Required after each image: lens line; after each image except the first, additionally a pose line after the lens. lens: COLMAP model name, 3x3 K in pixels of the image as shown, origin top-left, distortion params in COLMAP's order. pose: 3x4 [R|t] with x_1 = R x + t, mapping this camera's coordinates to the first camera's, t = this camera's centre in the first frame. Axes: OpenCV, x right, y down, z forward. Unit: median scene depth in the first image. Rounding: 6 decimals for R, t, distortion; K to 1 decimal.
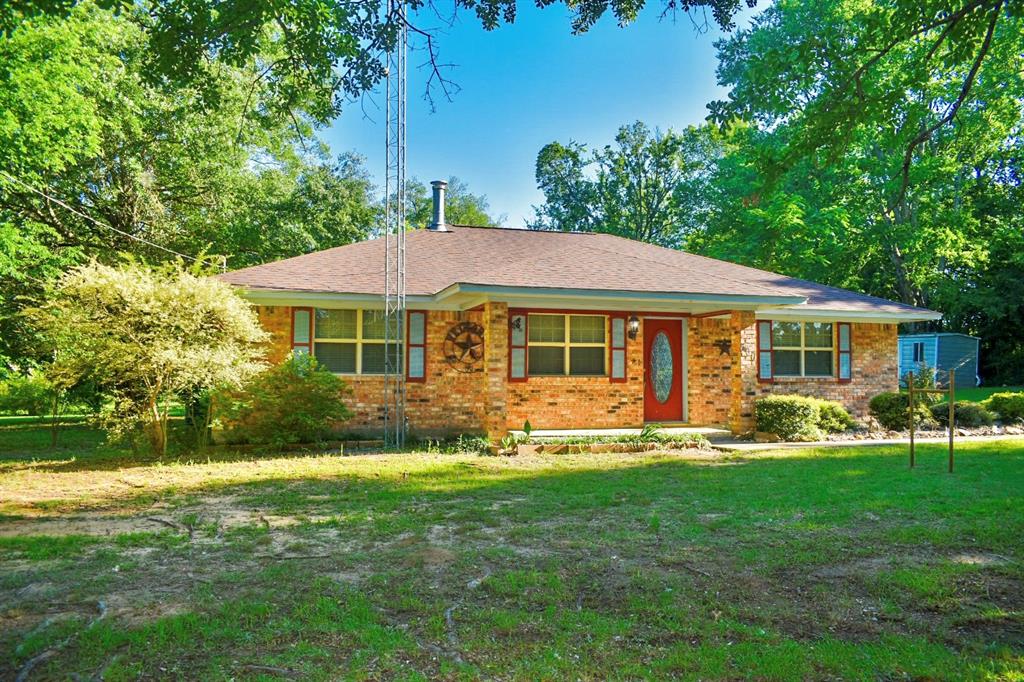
lens RADIAL K [[794.8, 0, 512.2], [0, 794.8, 345.5], [0, 0, 1]] dist [-0.081545, -0.002283]
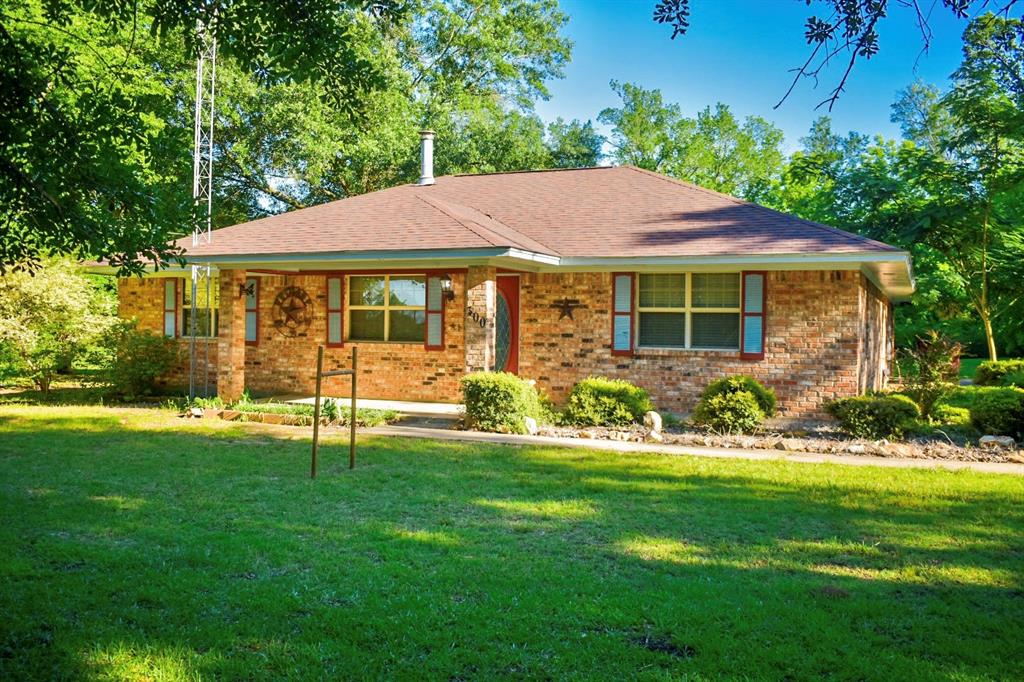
lens RADIAL K [[952.2, 0, 512.3], [0, 952.2, 341.2], [0, 0, 1]] dist [-0.062348, 0.000000]
pose [[0.757852, 0.010515, -0.652342, 0.882486], [0.004805, 0.999753, 0.021696, 0.013866], [0.652409, -0.019577, 0.757614, 0.257186]]
